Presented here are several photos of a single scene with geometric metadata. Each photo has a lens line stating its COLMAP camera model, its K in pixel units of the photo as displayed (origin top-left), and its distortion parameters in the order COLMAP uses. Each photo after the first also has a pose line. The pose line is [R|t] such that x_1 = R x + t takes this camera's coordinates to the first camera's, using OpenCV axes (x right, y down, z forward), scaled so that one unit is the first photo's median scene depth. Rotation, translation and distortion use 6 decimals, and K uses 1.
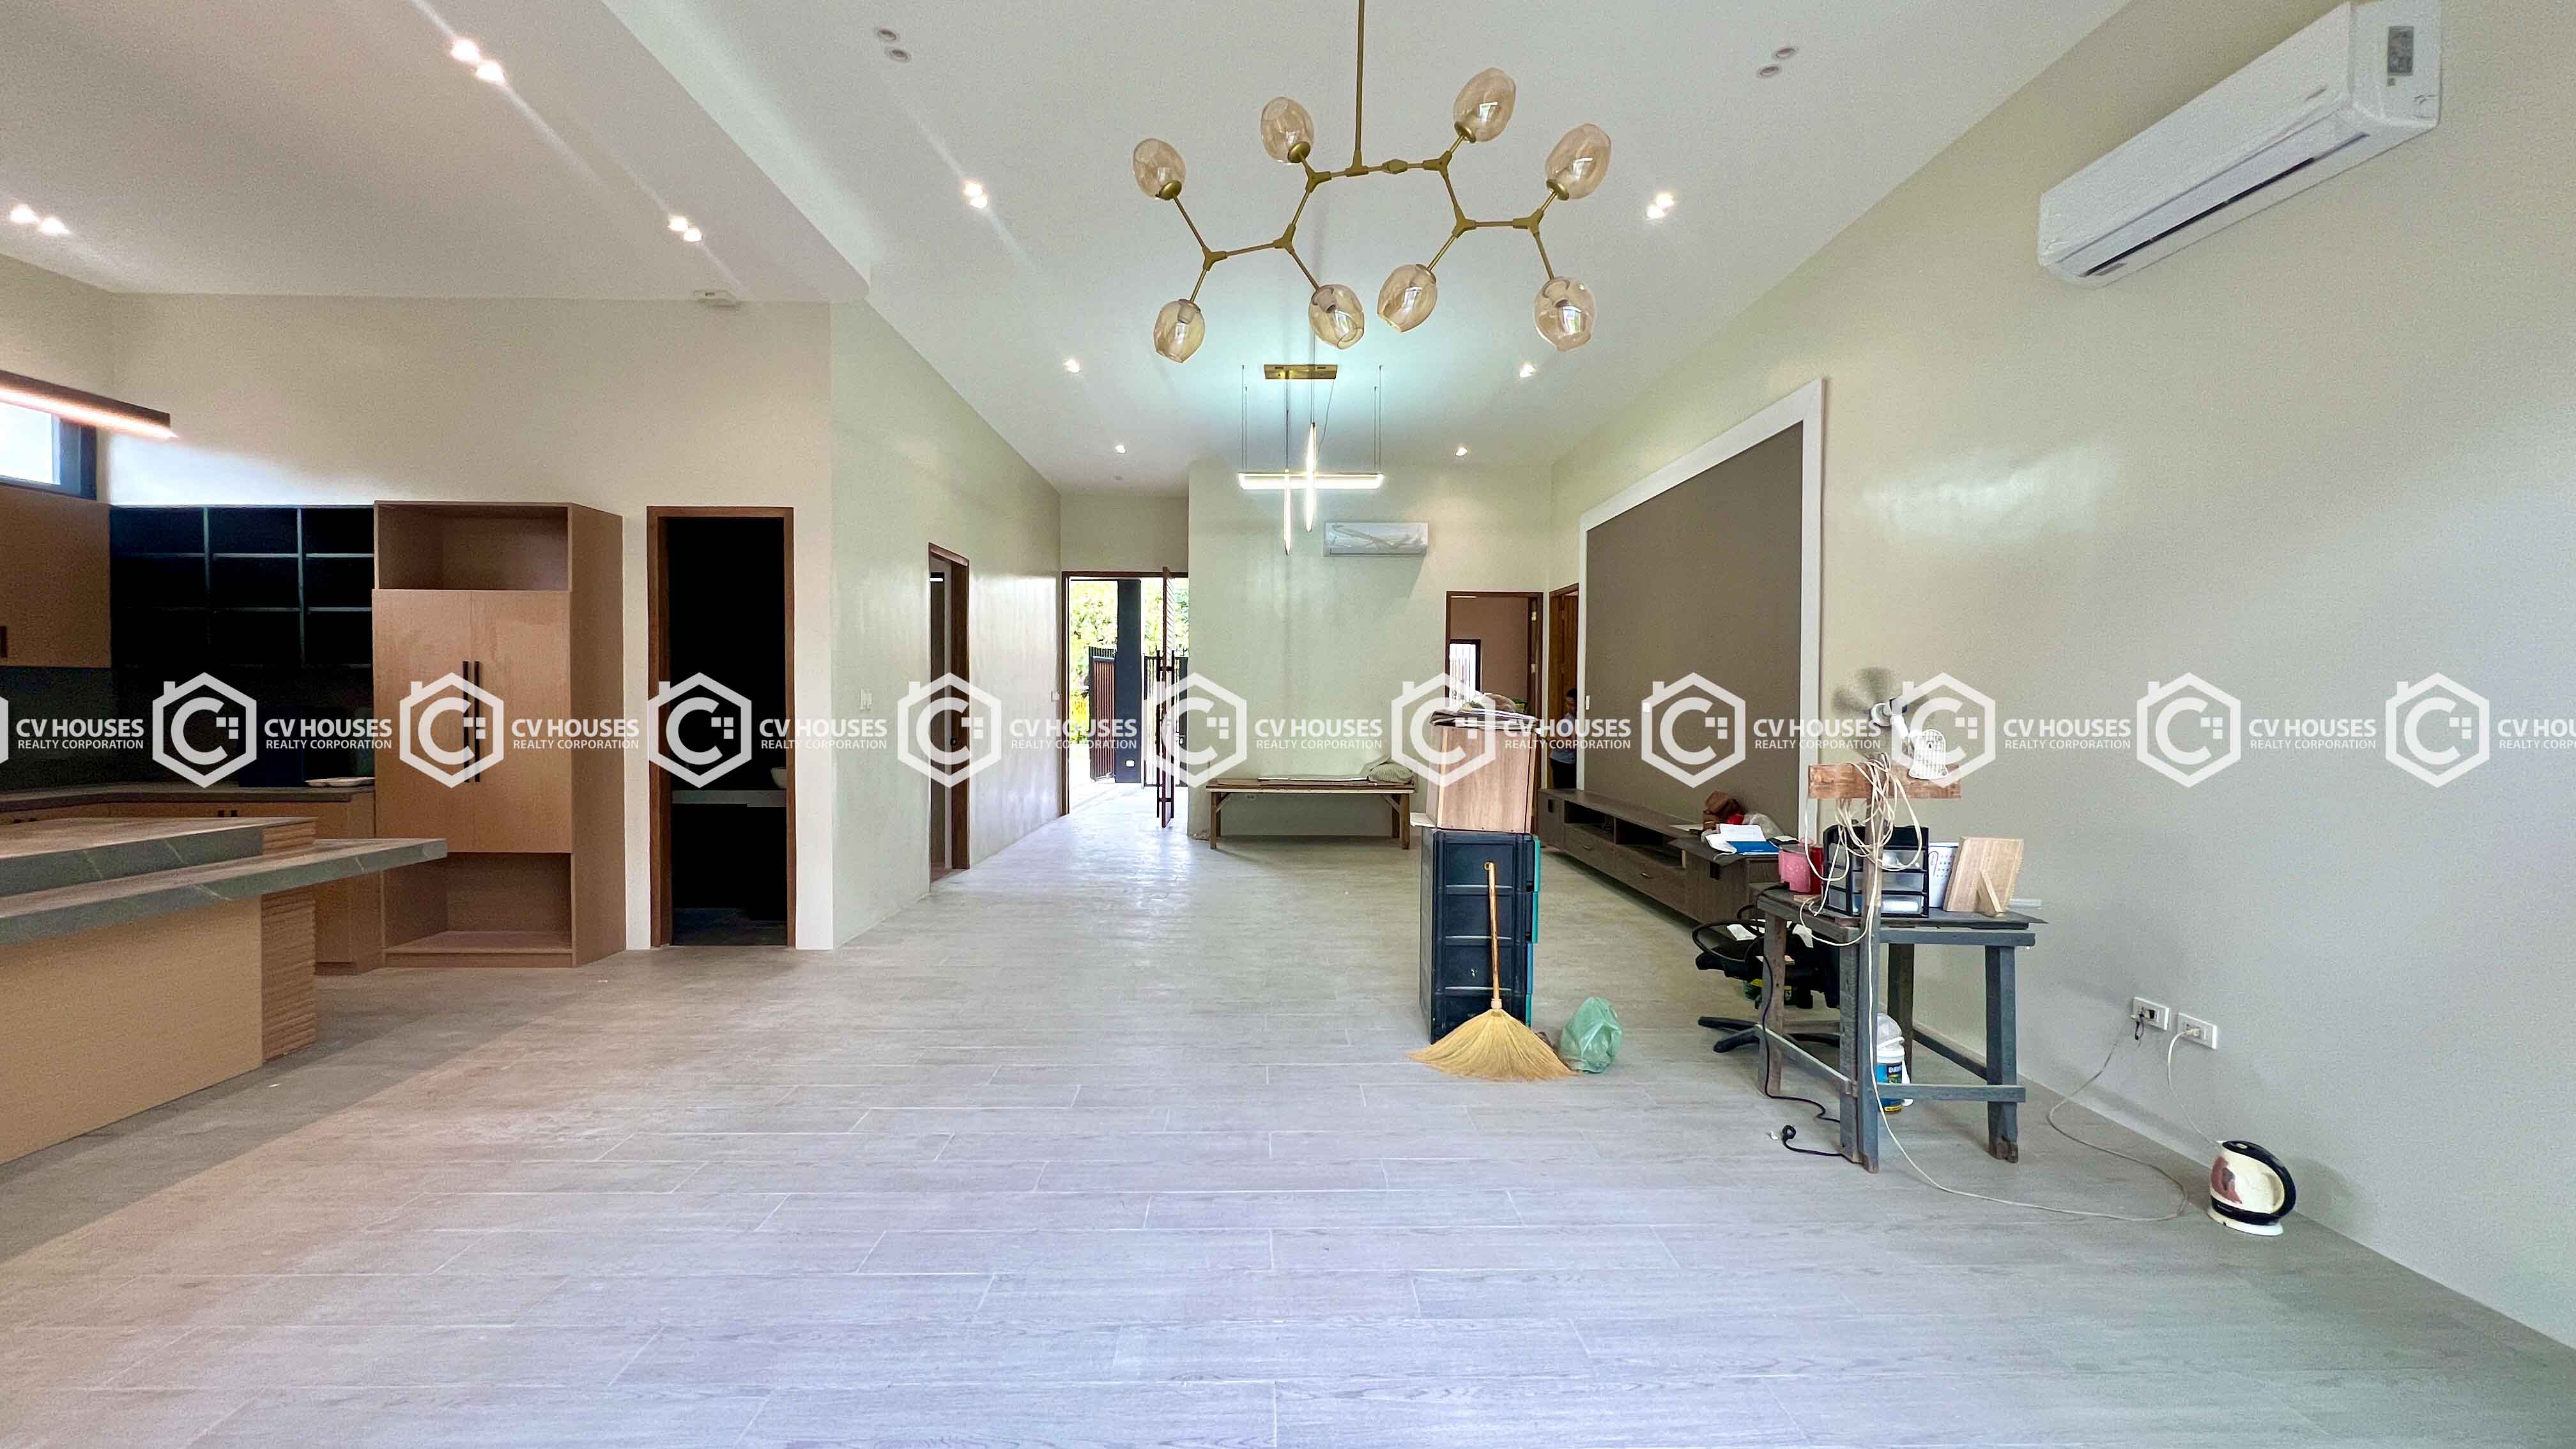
lens RADIAL K [[1025.8, 0, 1288.0], [0, 1025.8, 724.5], [0, 0, 1]] dist [0.000190, 0.000047]
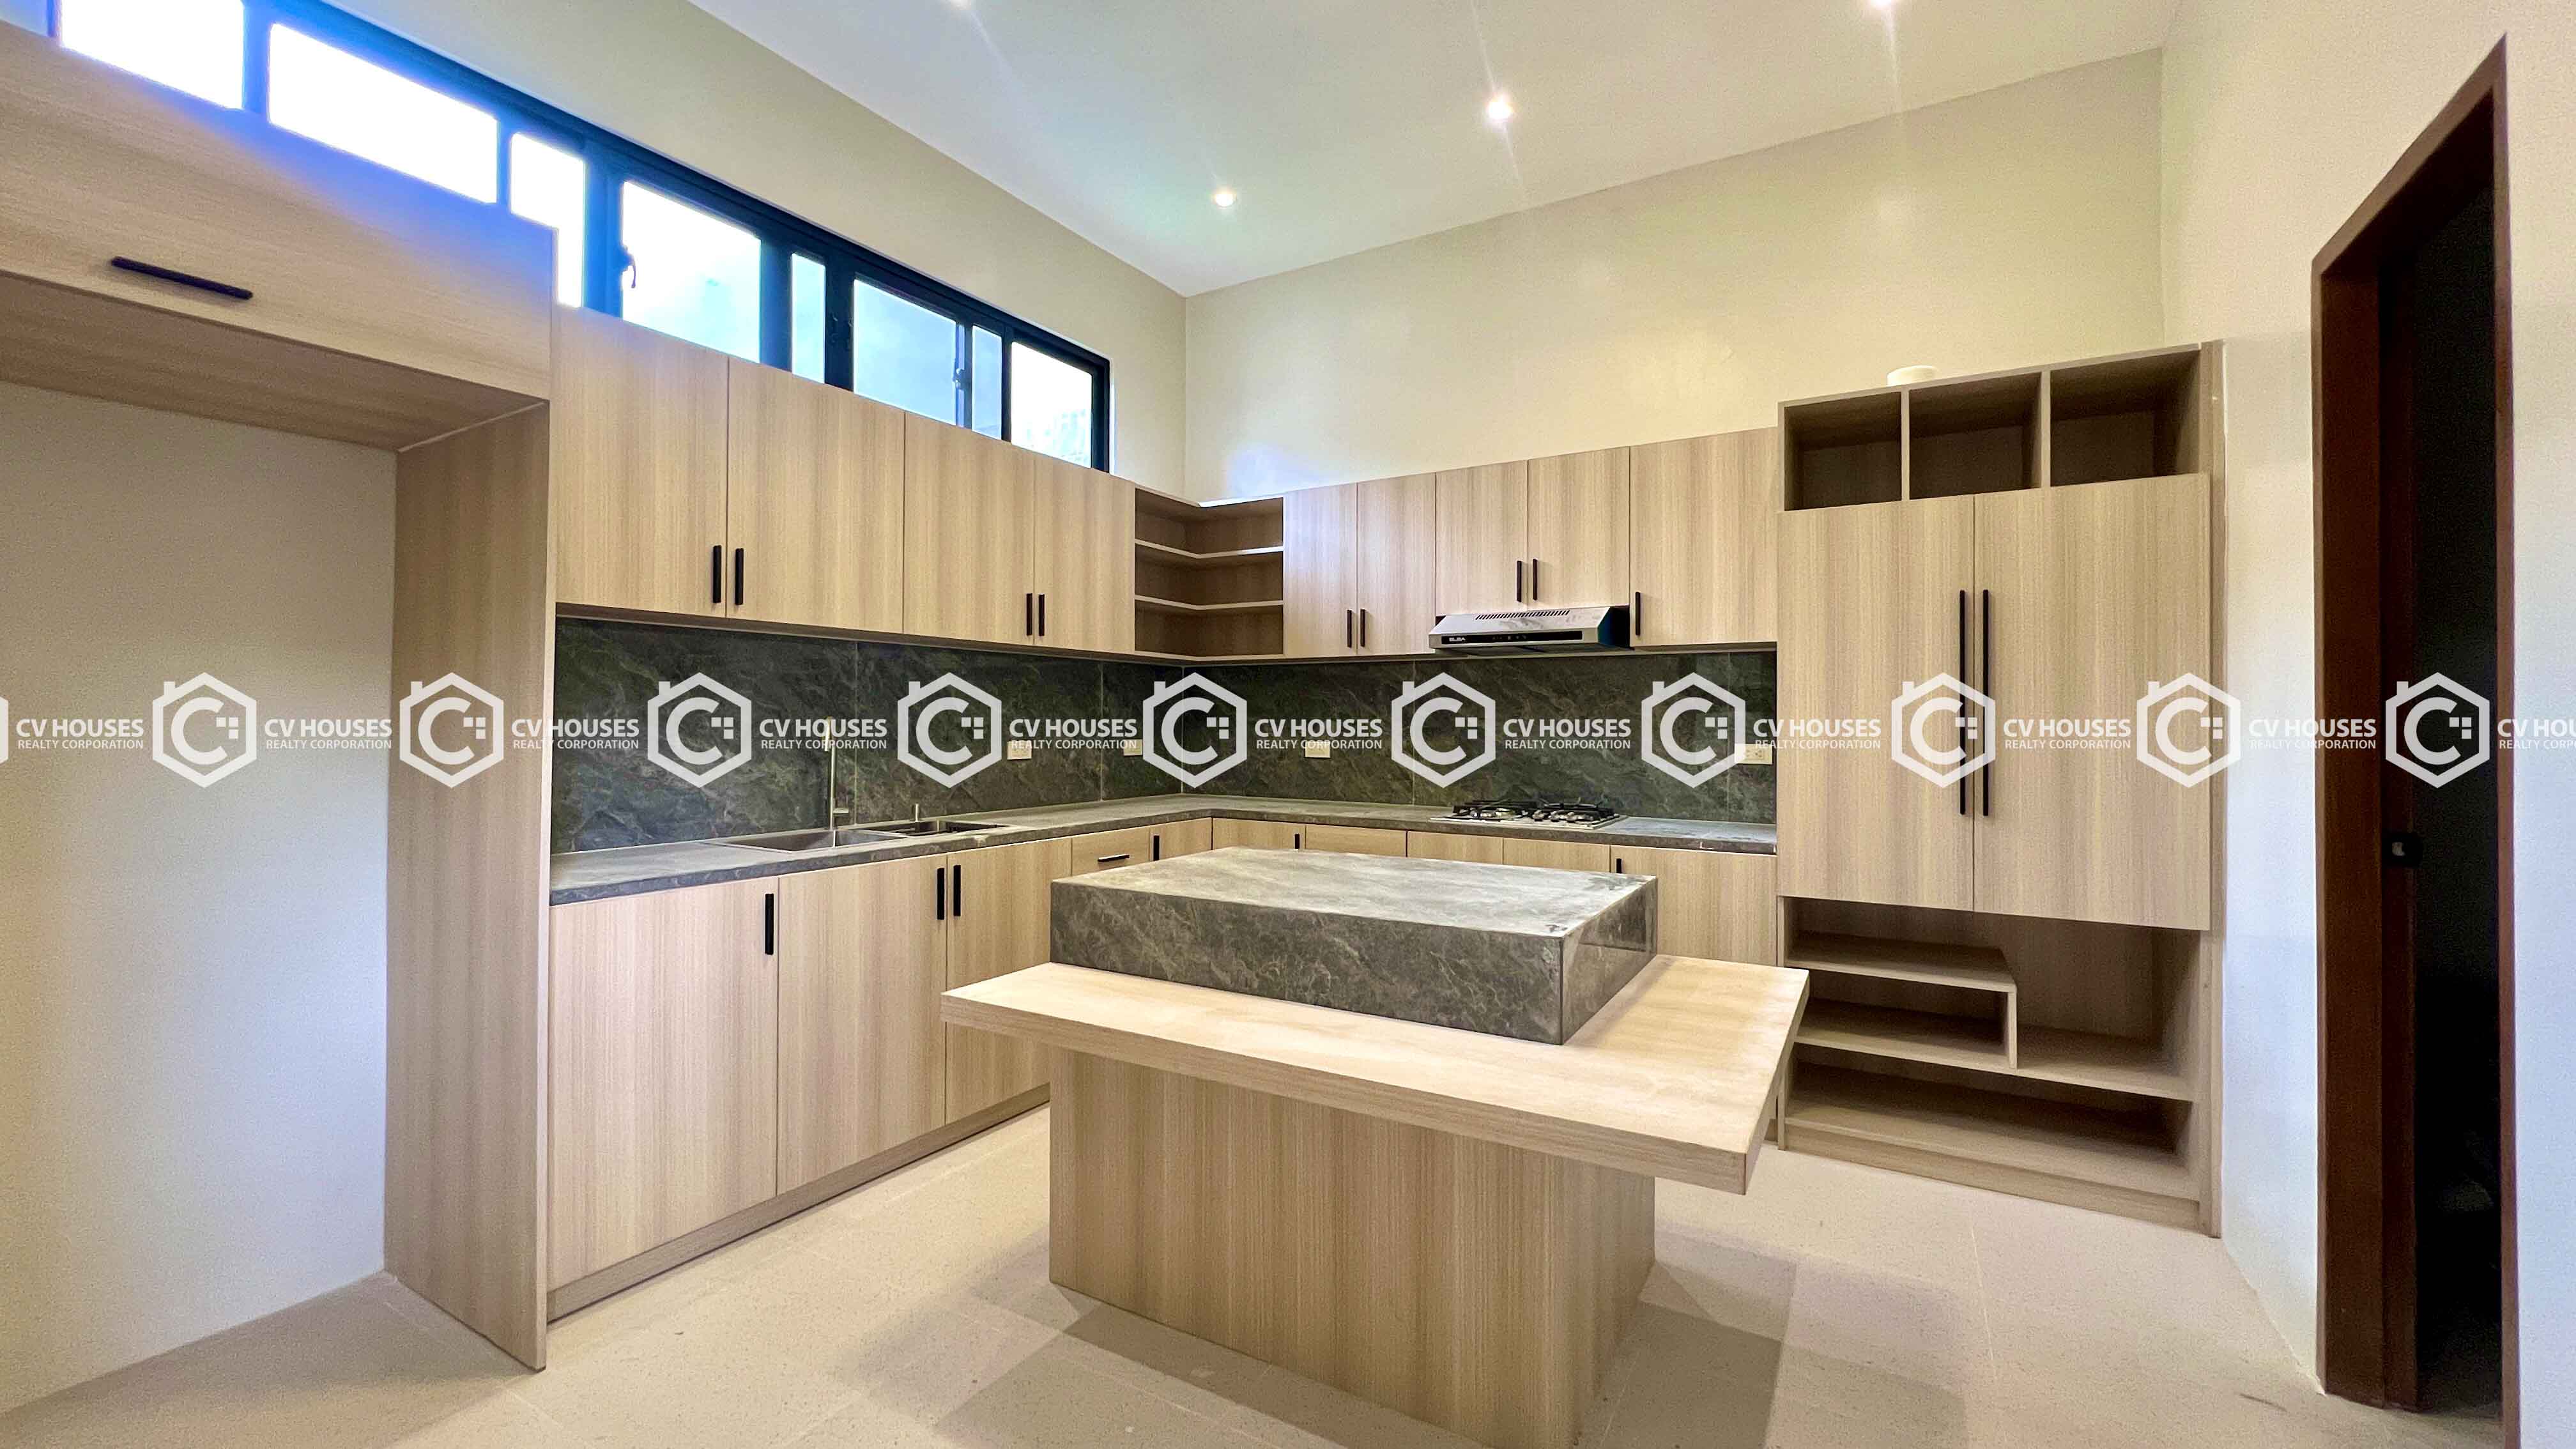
lens RADIAL K [[1025.8, 0, 1288.0], [0, 1025.8, 724.5], [0, 0, 1]] dist [0.000190, 0.000047]
pose [[0.999998, 0.000038, 0.001887, -1.209683], [-0.000038, 1.000000, 0.000014, -0.000049], [-0.001887, -0.000014, 0.999998, -0.002027]]
